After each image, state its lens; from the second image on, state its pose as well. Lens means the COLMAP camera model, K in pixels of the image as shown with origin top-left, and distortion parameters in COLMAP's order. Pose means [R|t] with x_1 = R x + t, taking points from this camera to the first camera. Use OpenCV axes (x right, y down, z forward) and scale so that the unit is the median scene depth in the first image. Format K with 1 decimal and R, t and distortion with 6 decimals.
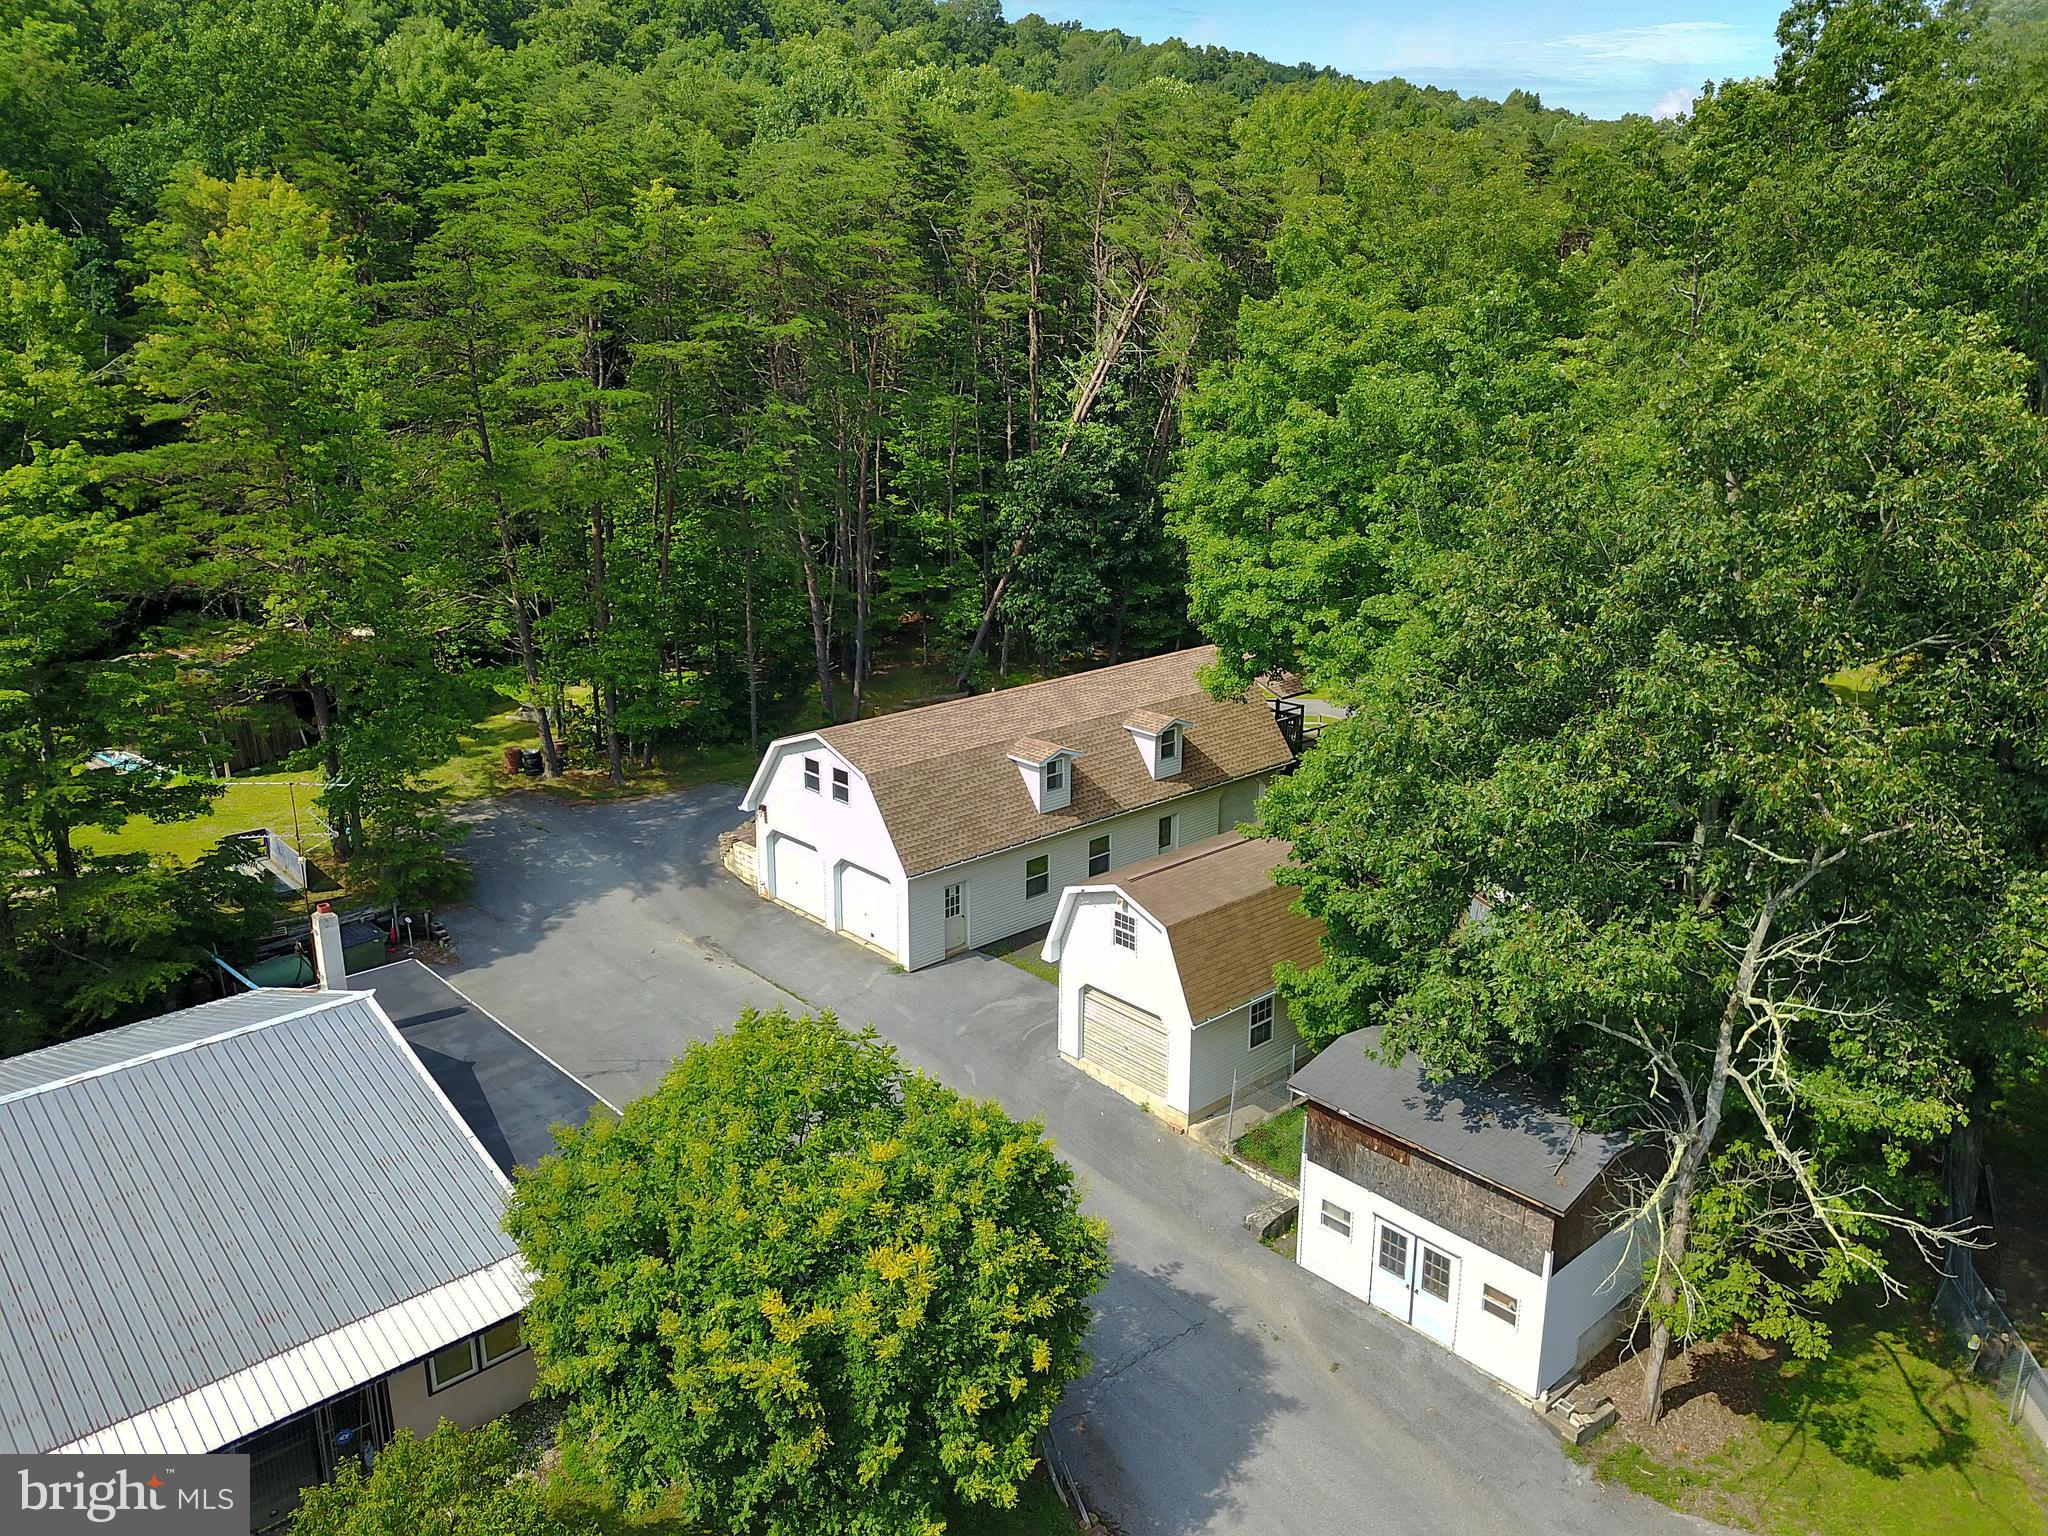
lens RADIAL K [[1576.6, 0, 1024.0], [0, 1576.6, 768.0], [0, 0, 1]] dist [-0.003736, 0.002441]
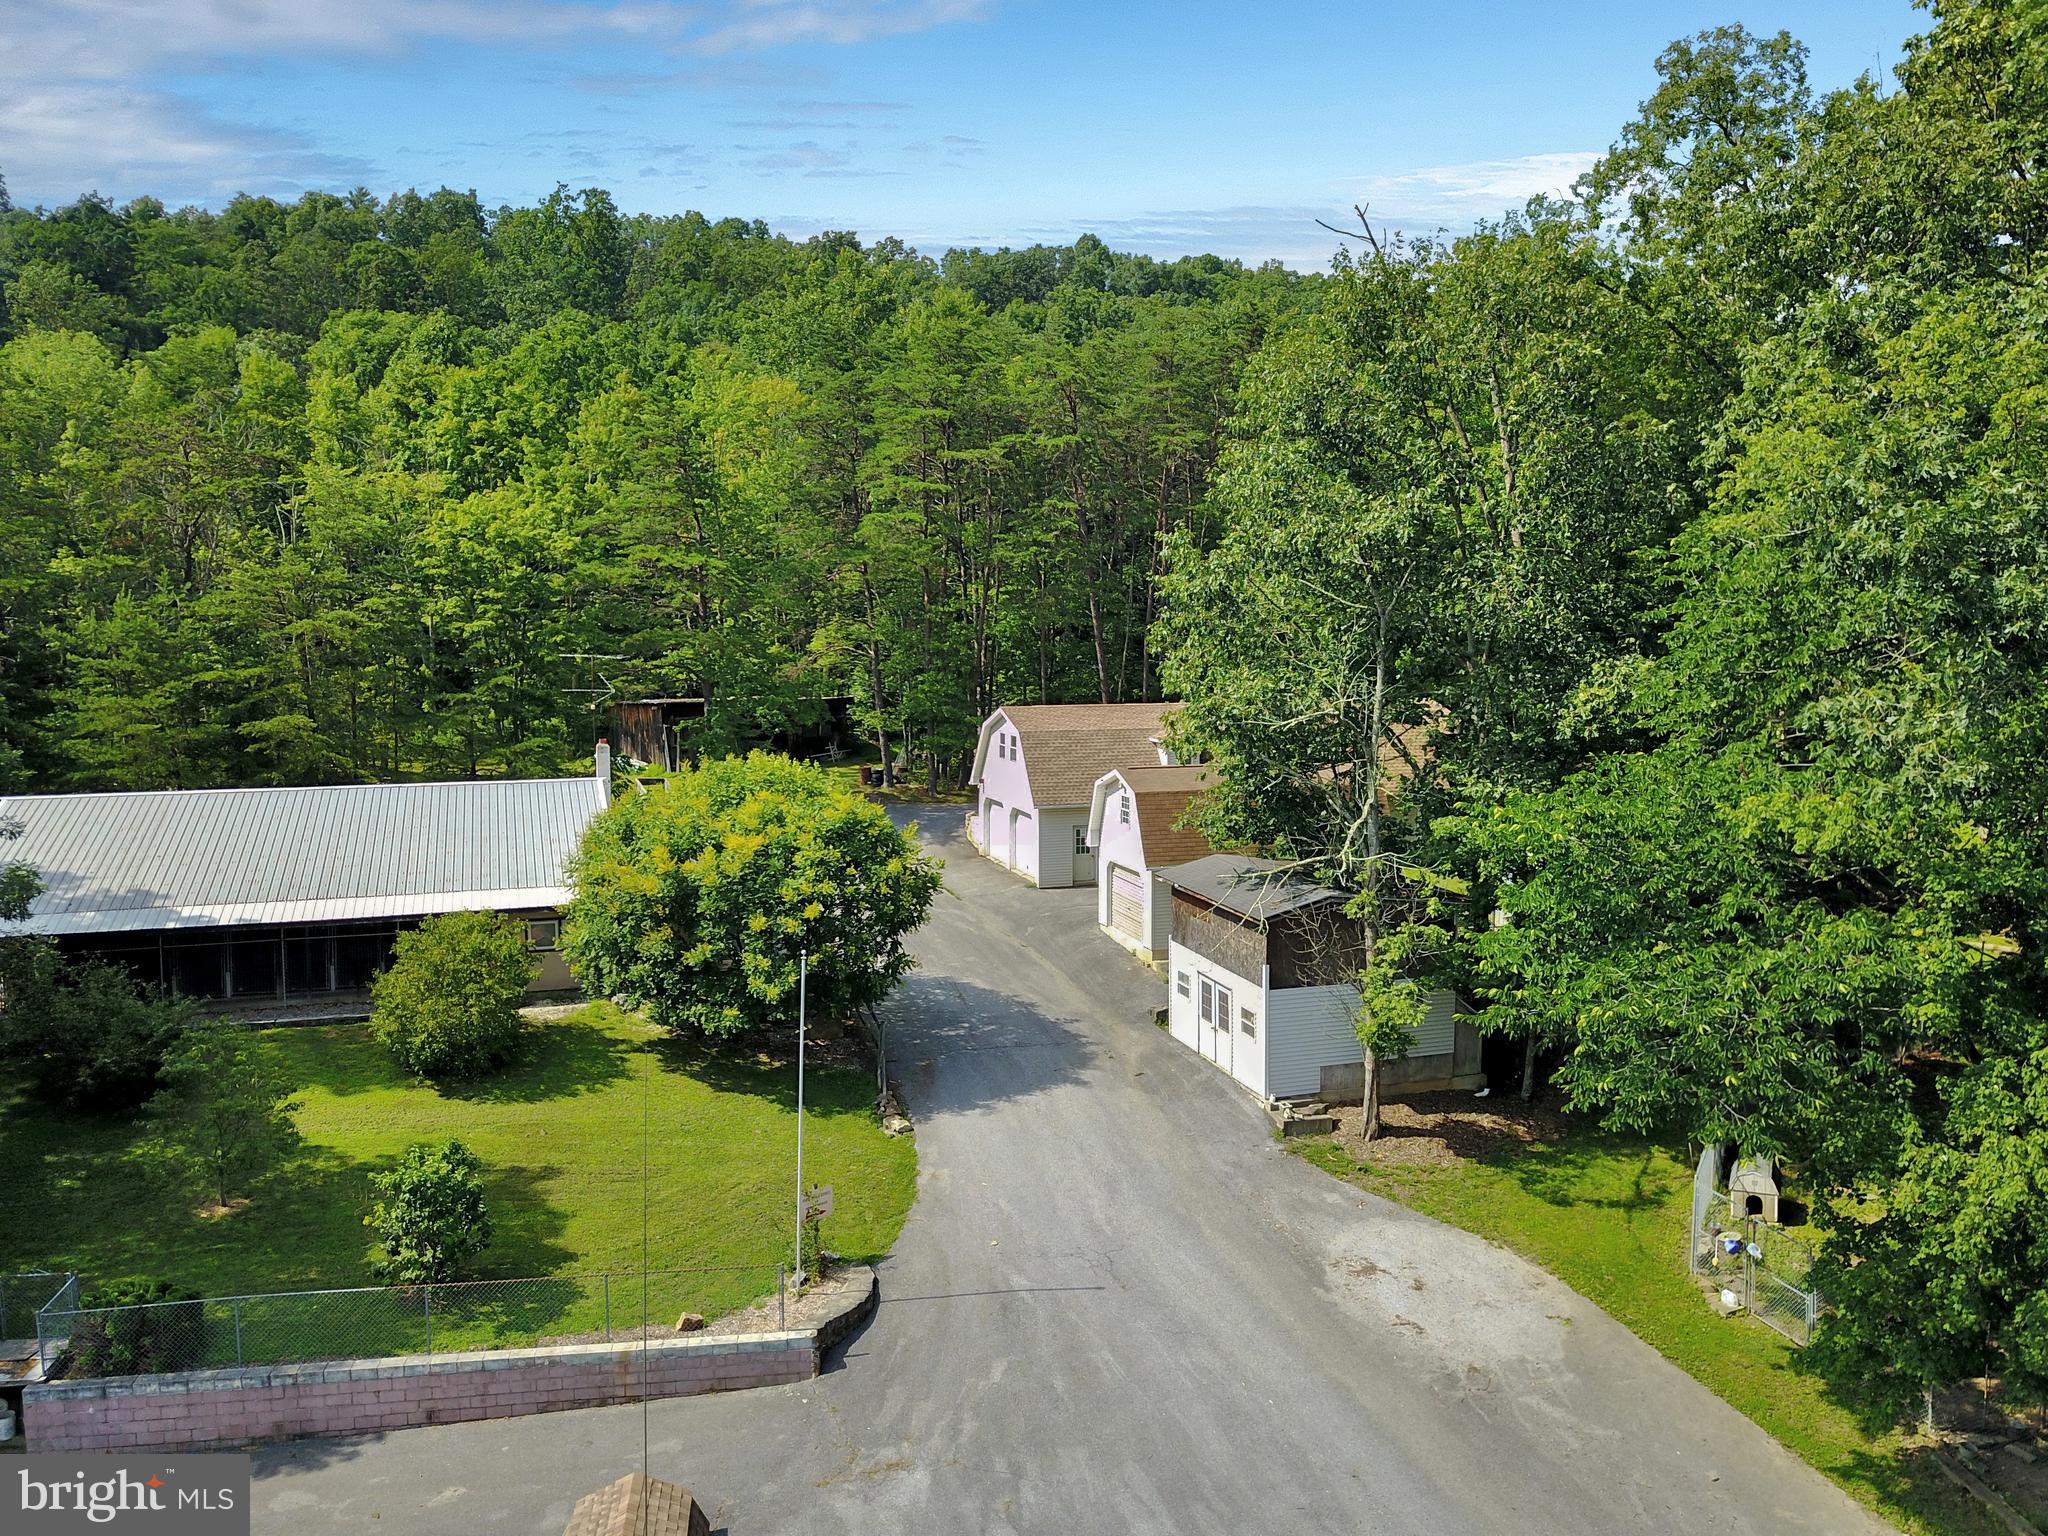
lens RADIAL K [[1576.6, 0, 1024.0], [0, 1576.6, 768.0], [0, 0, 1]] dist [-0.003736, 0.002441]
pose [[0.907574, 0.036318, -0.418319, 0.623569], [-0.119187, 0.977557, -0.173715, 0.361096], [0.402622, 0.207517, 0.891534, -0.226796]]
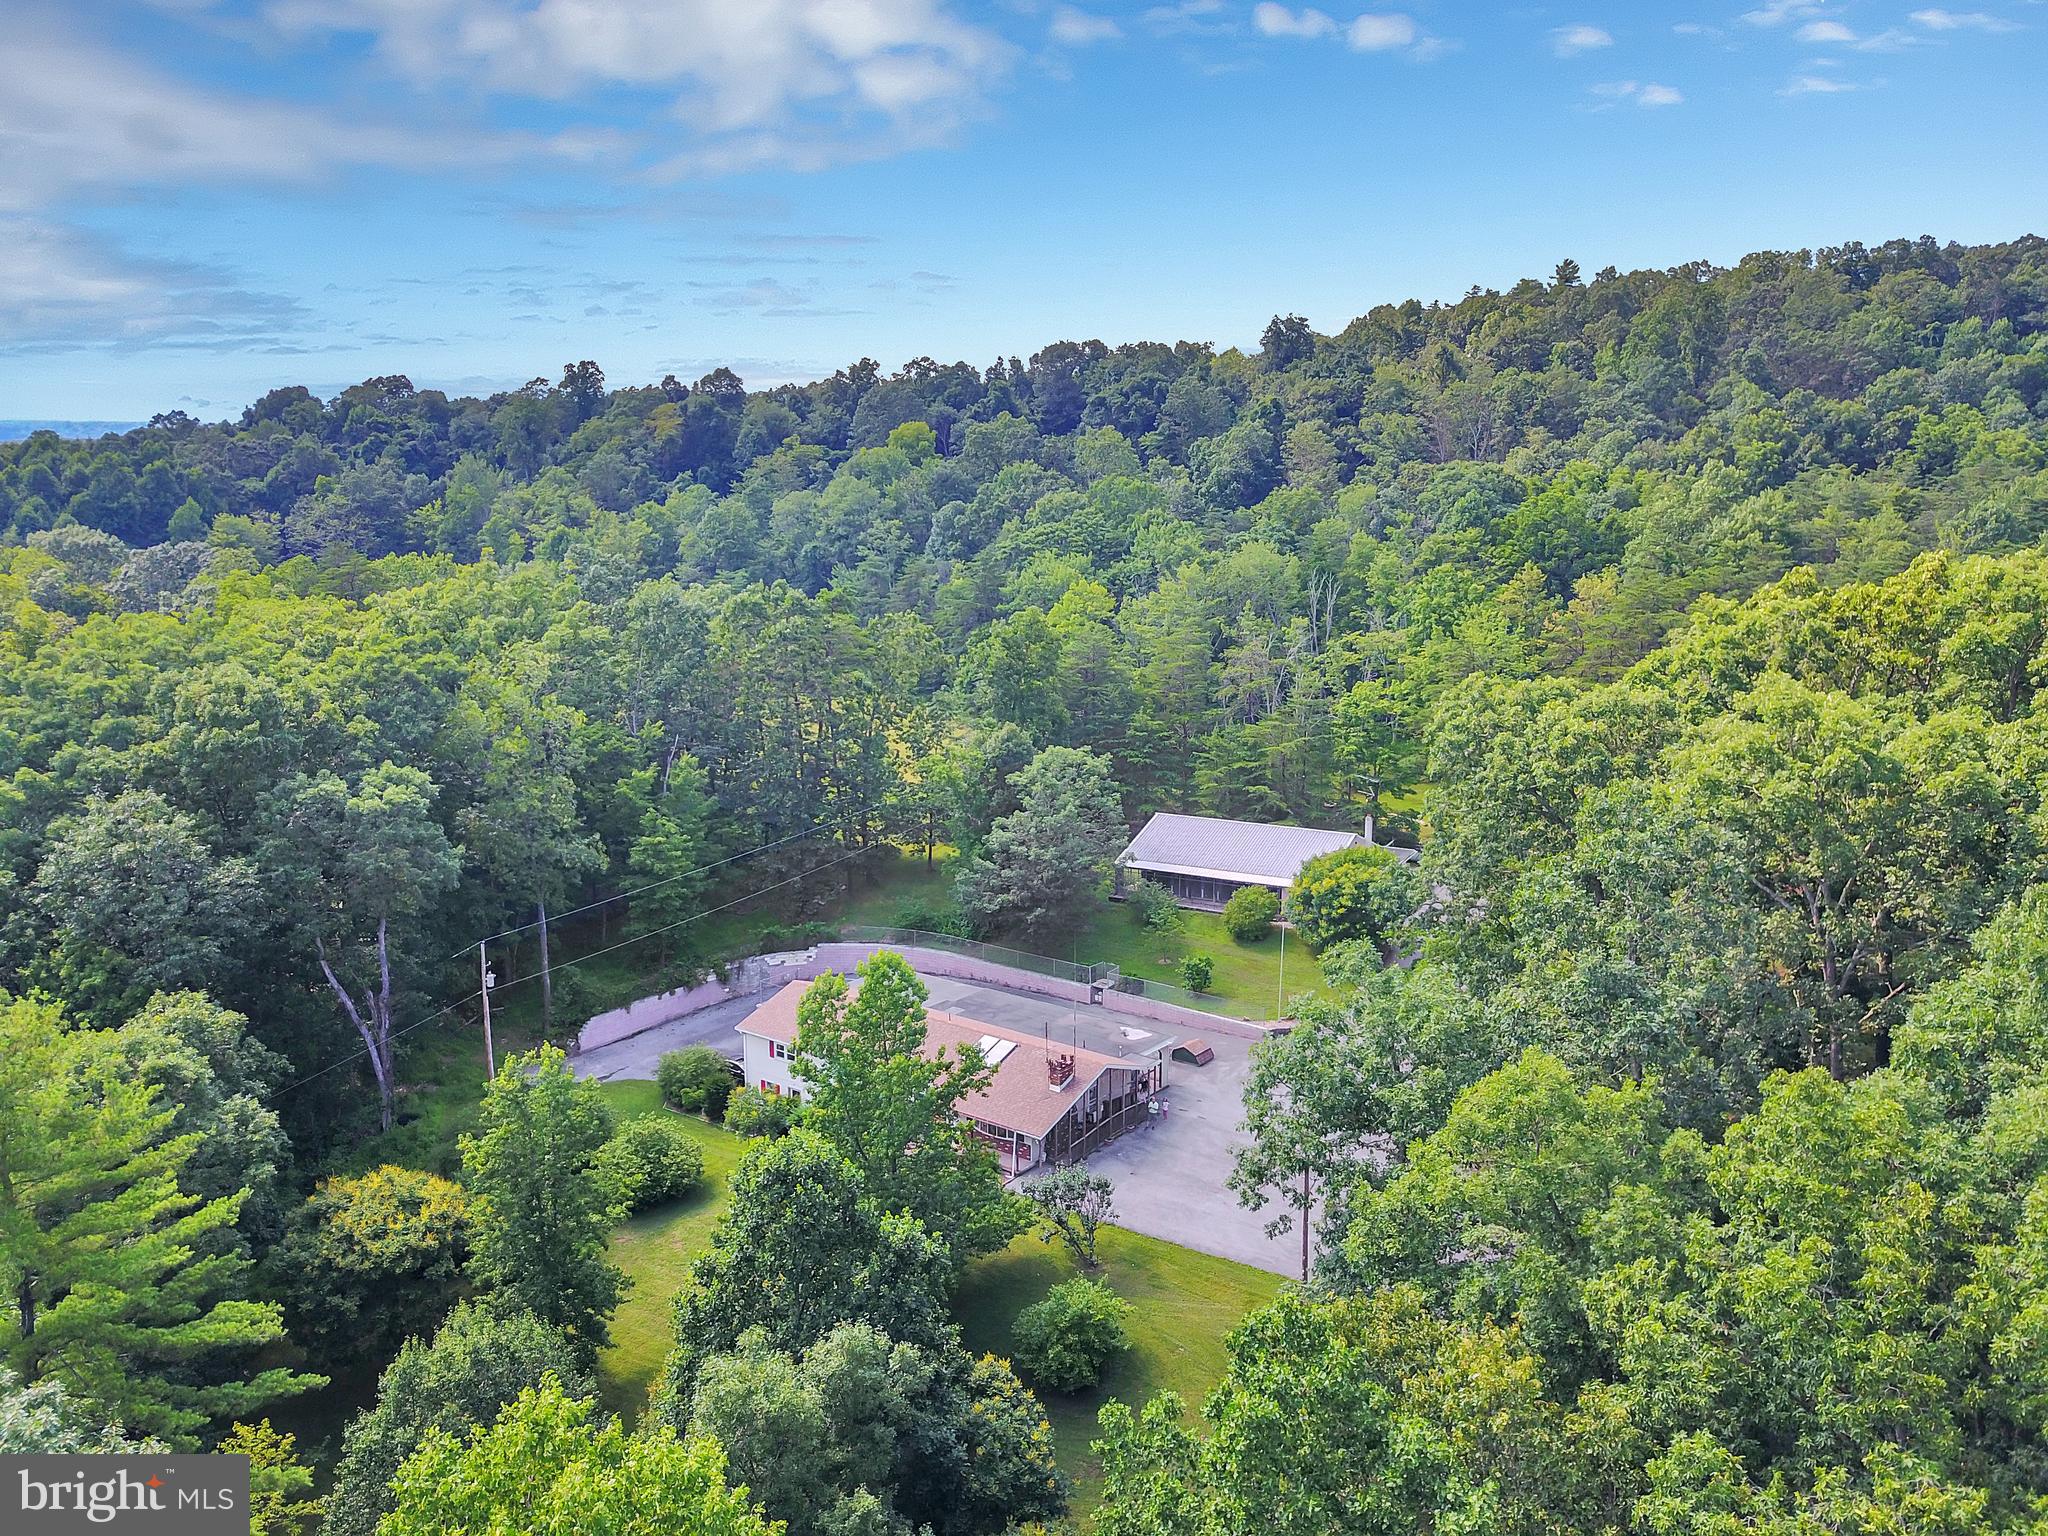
lens RADIAL K [[1586.7, 0, 1027.5], [0, 1586.7, 732.0], [0, 0, 1]] dist [0.058526, -0.108362]
pose [[0.333309, 0.145937, -0.931454, 2.866019], [-0.276025, 0.959764, 0.051601, -0.069155], [0.901507, 0.239905, 0.360180, -1.152071]]
